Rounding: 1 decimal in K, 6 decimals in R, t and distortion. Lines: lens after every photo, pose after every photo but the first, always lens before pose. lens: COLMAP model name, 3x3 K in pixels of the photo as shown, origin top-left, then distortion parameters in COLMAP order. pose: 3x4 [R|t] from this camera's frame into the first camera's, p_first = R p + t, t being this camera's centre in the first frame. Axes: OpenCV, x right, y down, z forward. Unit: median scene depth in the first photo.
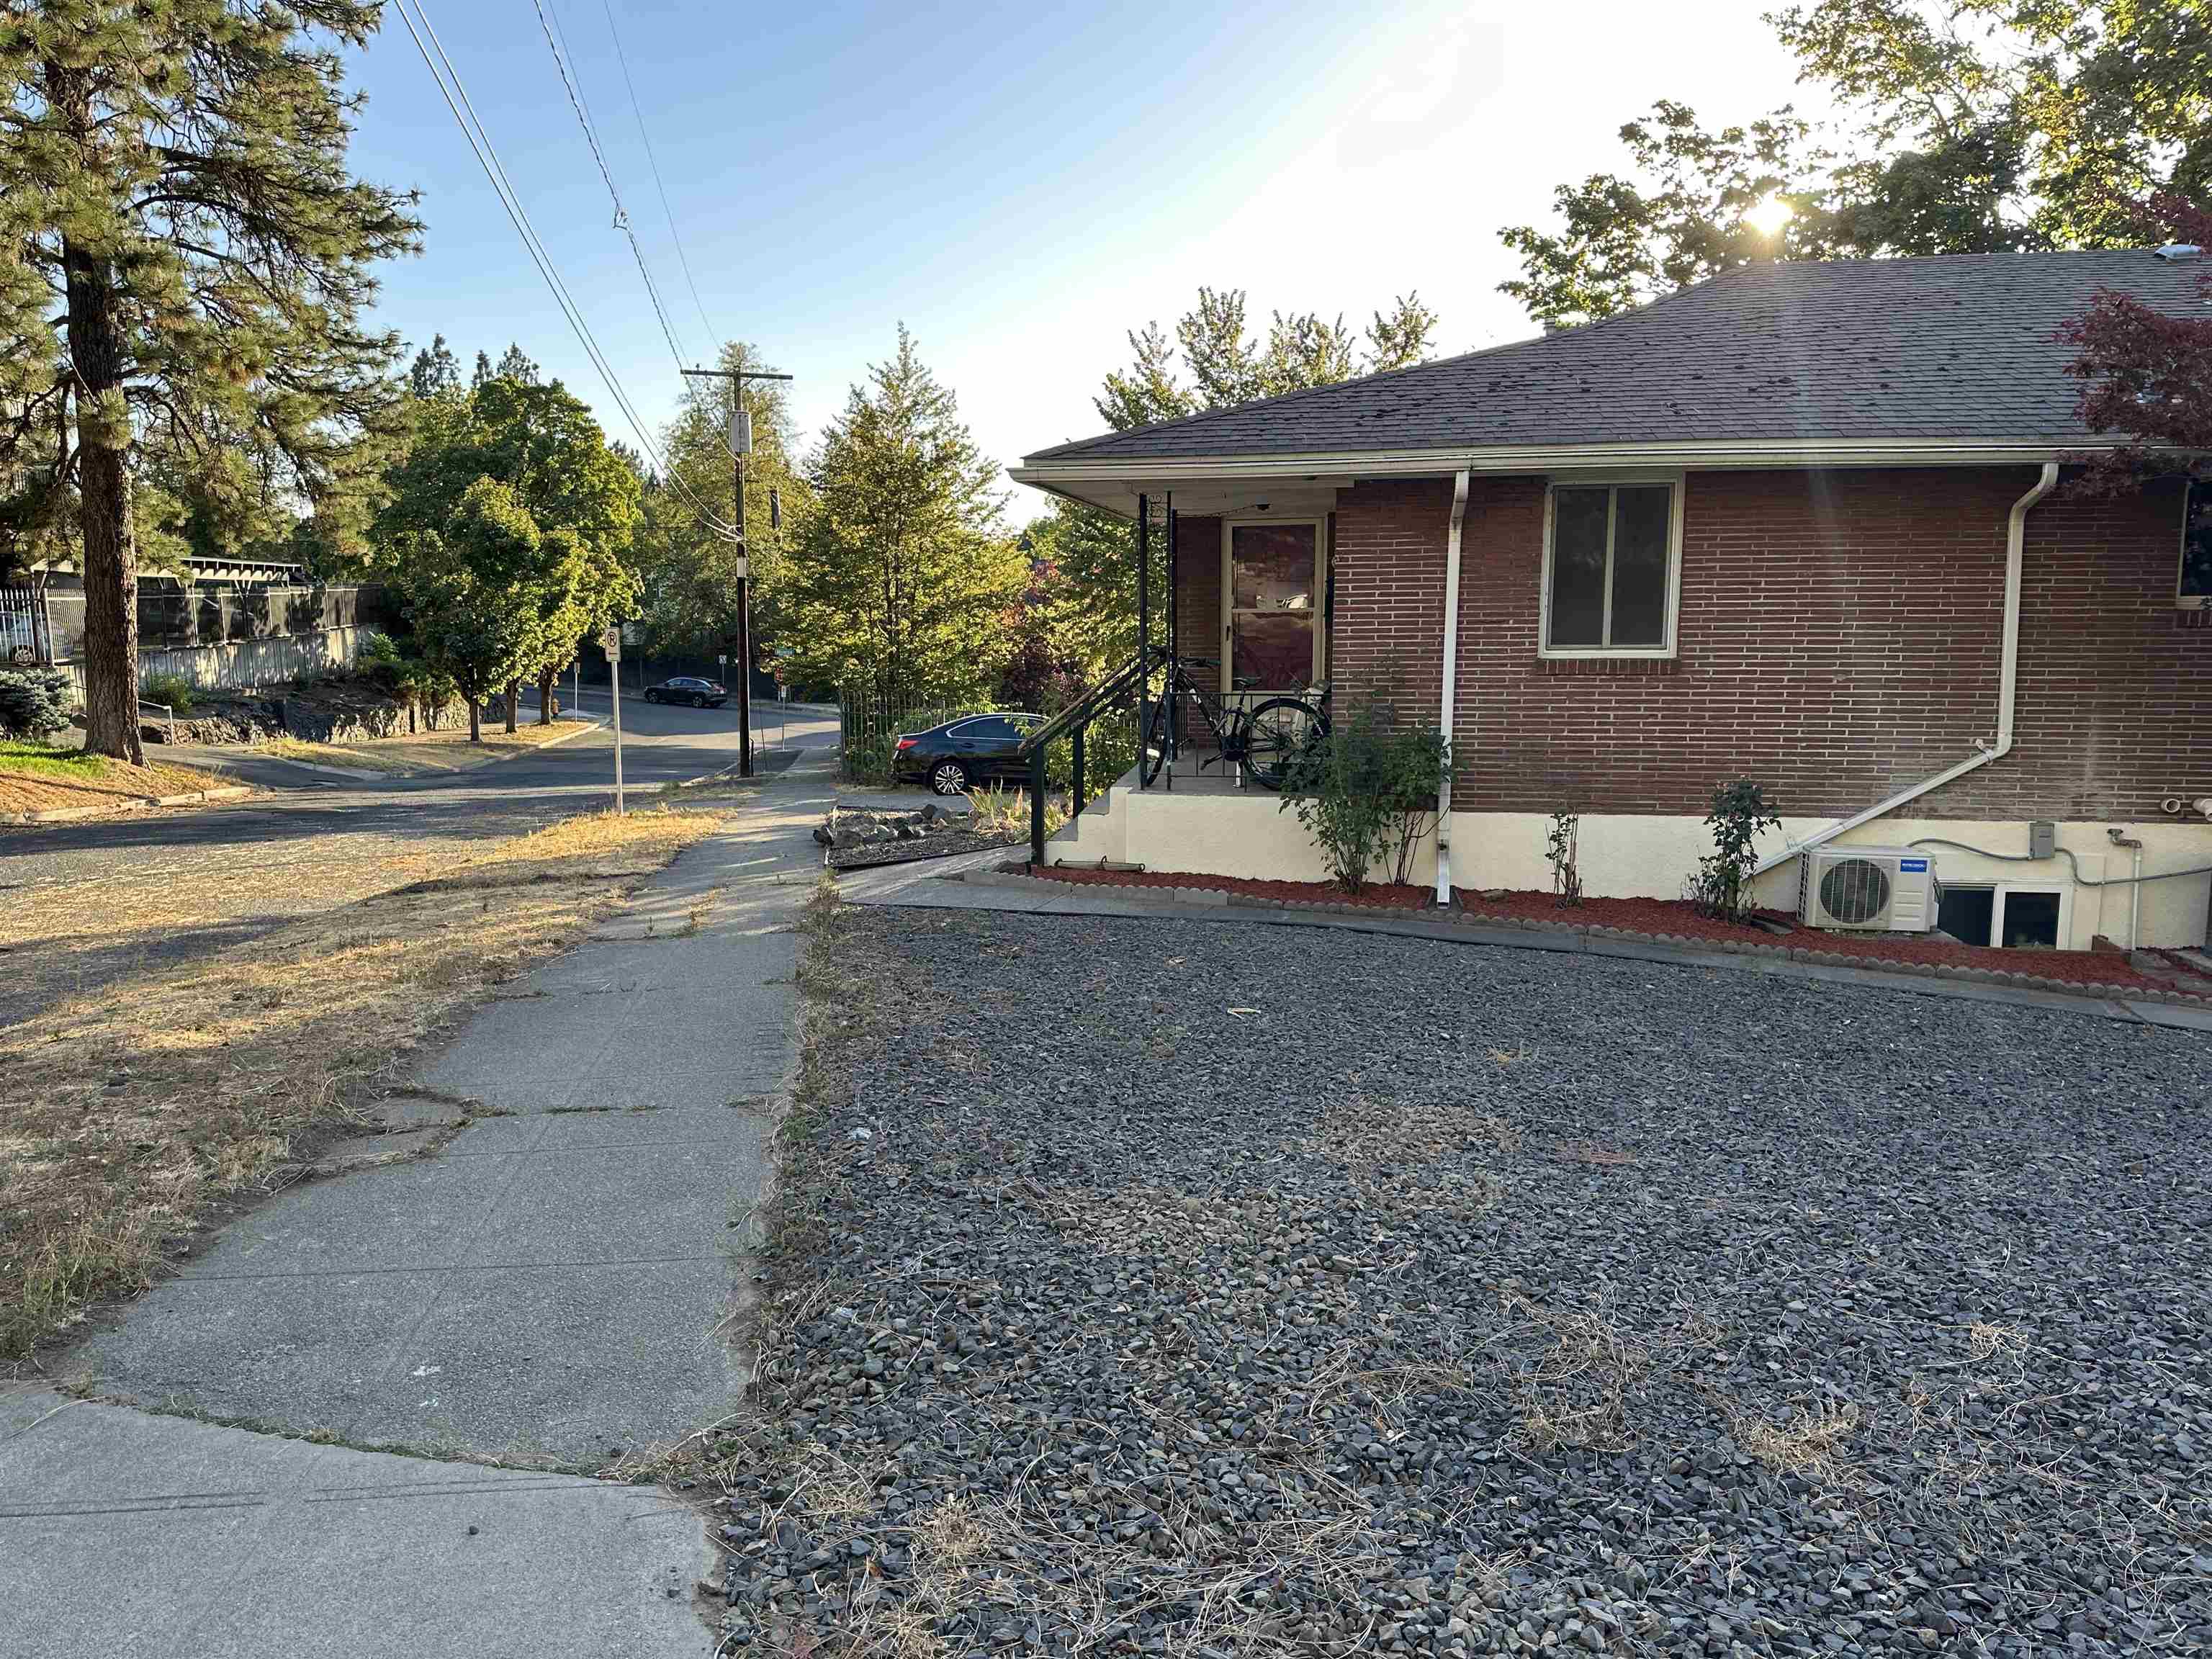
lens RADIAL K [[1541.7, 0, 1106.0], [0, 1541.7, 829.5], [0, 0, 1]] dist [0.062626, -0.001069]
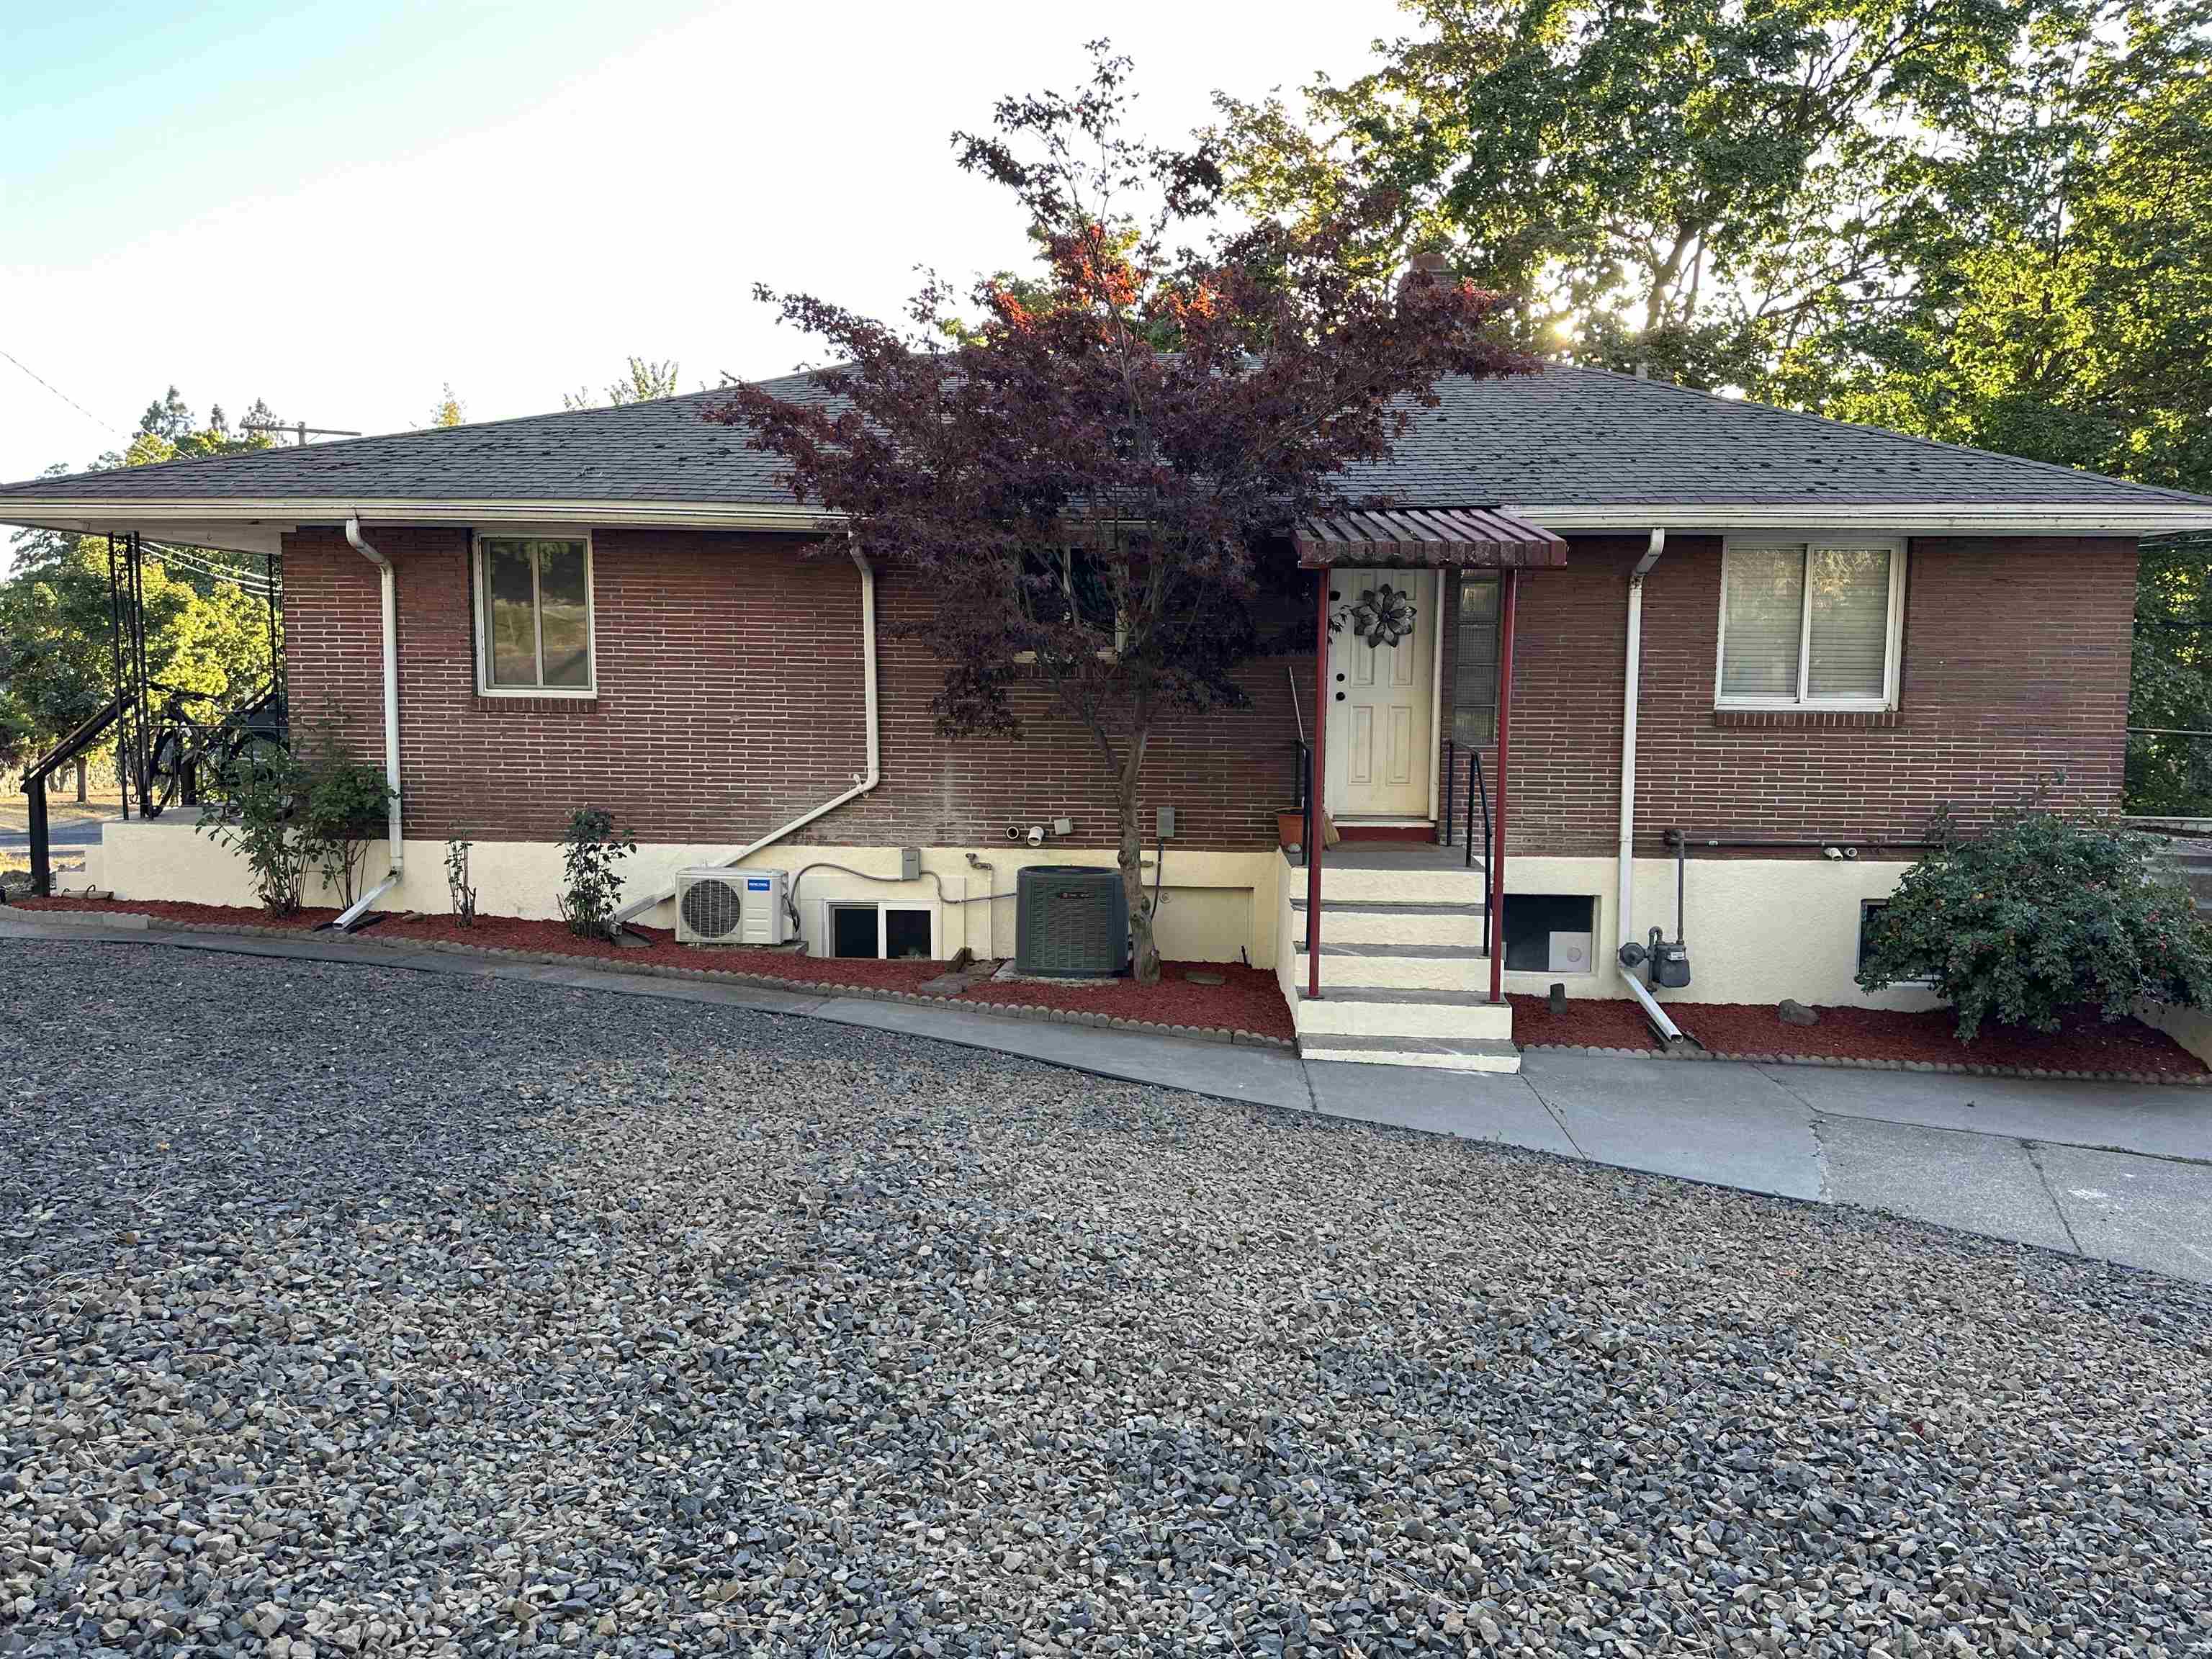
lens RADIAL K [[1548.8, 0, 1106.0], [0, 1548.8, 829.5], [0, 0, 1]] dist [0.031322, -0.000230]
pose [[0.993635, 0.001259, 0.112645, 0.602529], [0.003939, 0.998938, -0.045908, 0.033599], [-0.112583, 0.046059, 0.992574, -0.119896]]
